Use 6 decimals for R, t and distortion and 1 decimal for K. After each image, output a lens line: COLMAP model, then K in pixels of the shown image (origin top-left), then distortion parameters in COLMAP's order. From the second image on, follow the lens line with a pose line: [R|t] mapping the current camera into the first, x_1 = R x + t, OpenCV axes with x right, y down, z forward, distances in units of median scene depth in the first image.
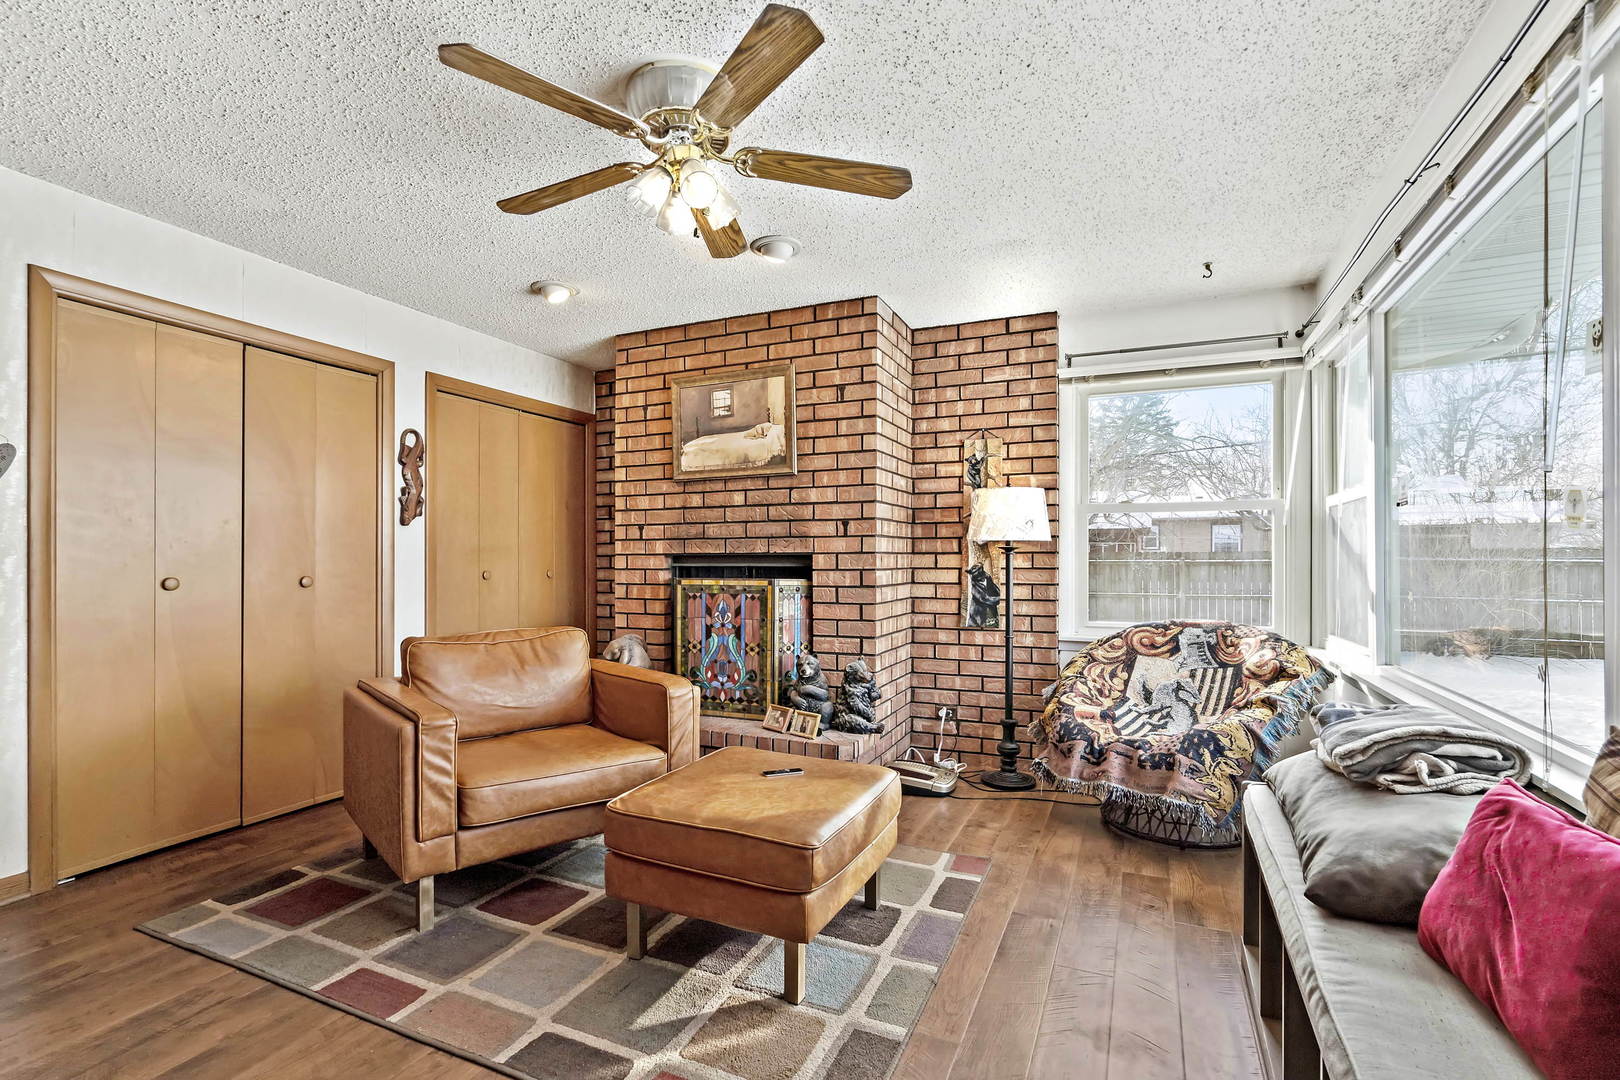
lens RADIAL K [[750.5, 0, 814.2], [0, 750.5, 558.3], [0, 0, 1]] dist [-0.013135, 0.000463]
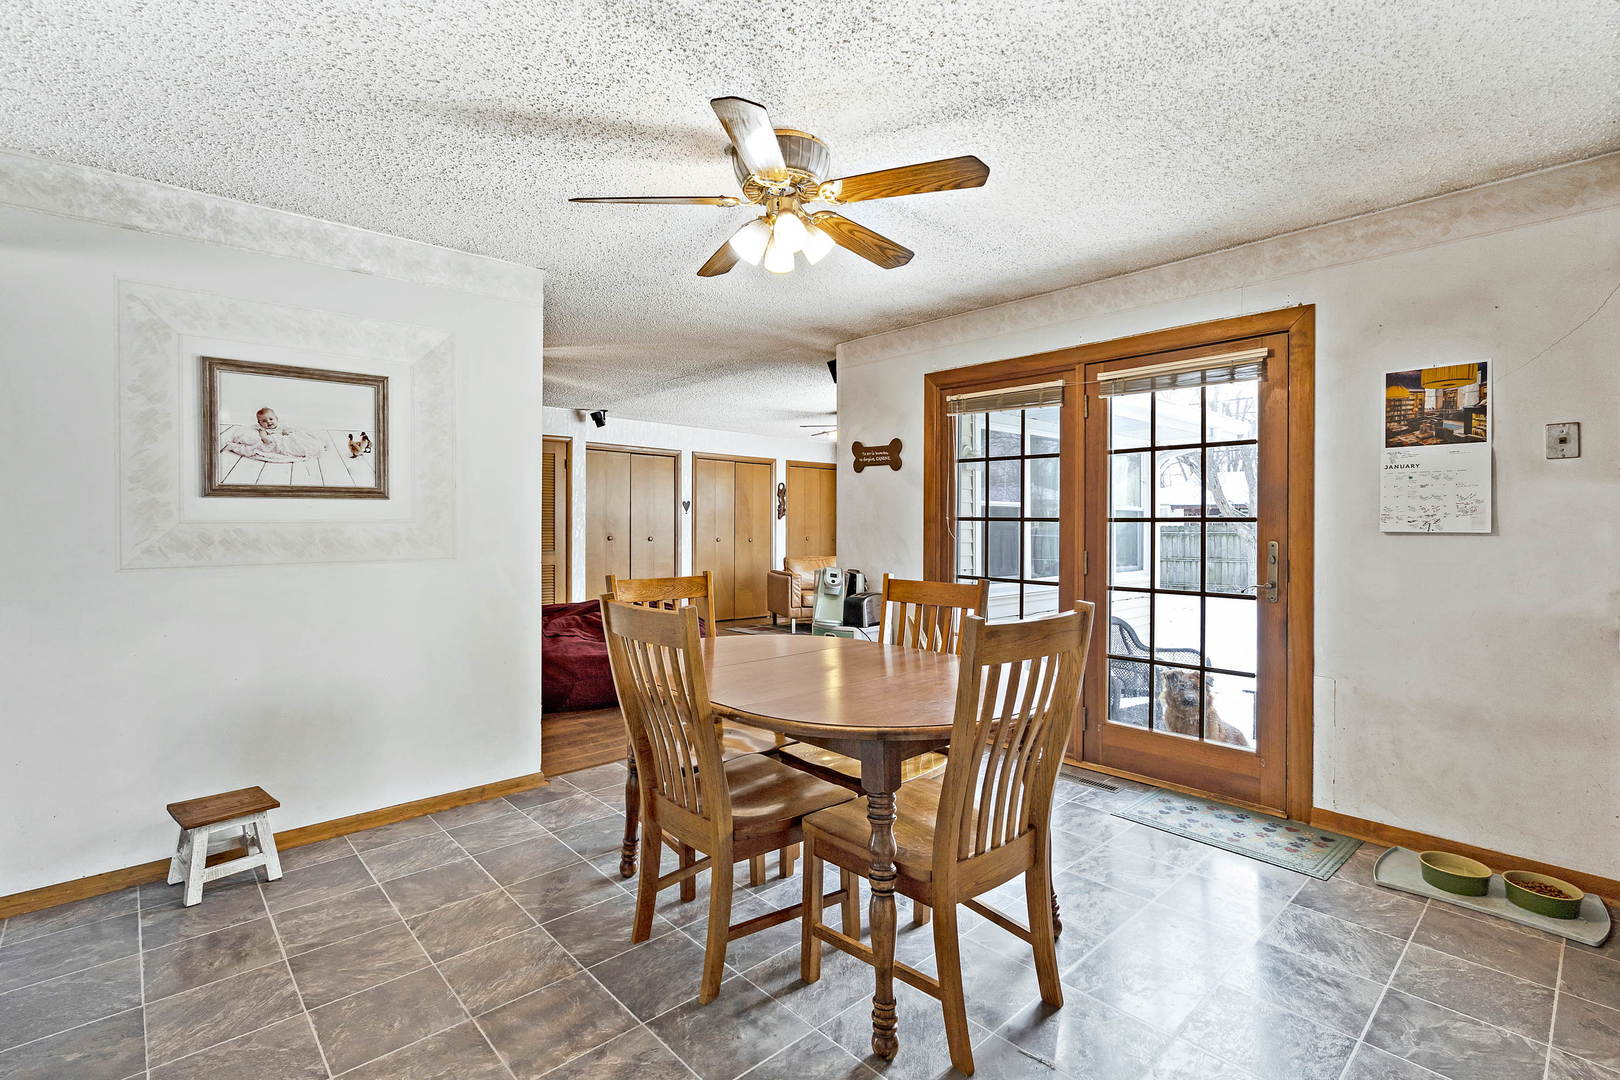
lens RADIAL K [[719.4, 0, 777.0], [0, 719.4, 531.3], [0, 0, 1]] dist [-0.000042, 0.000052]
pose [[0.902565, 0.003824, -0.430536, 0.551886], [-0.001265, 0.999980, 0.006229, -0.015740], [0.430551, -0.005078, 0.902552, -1.322854]]
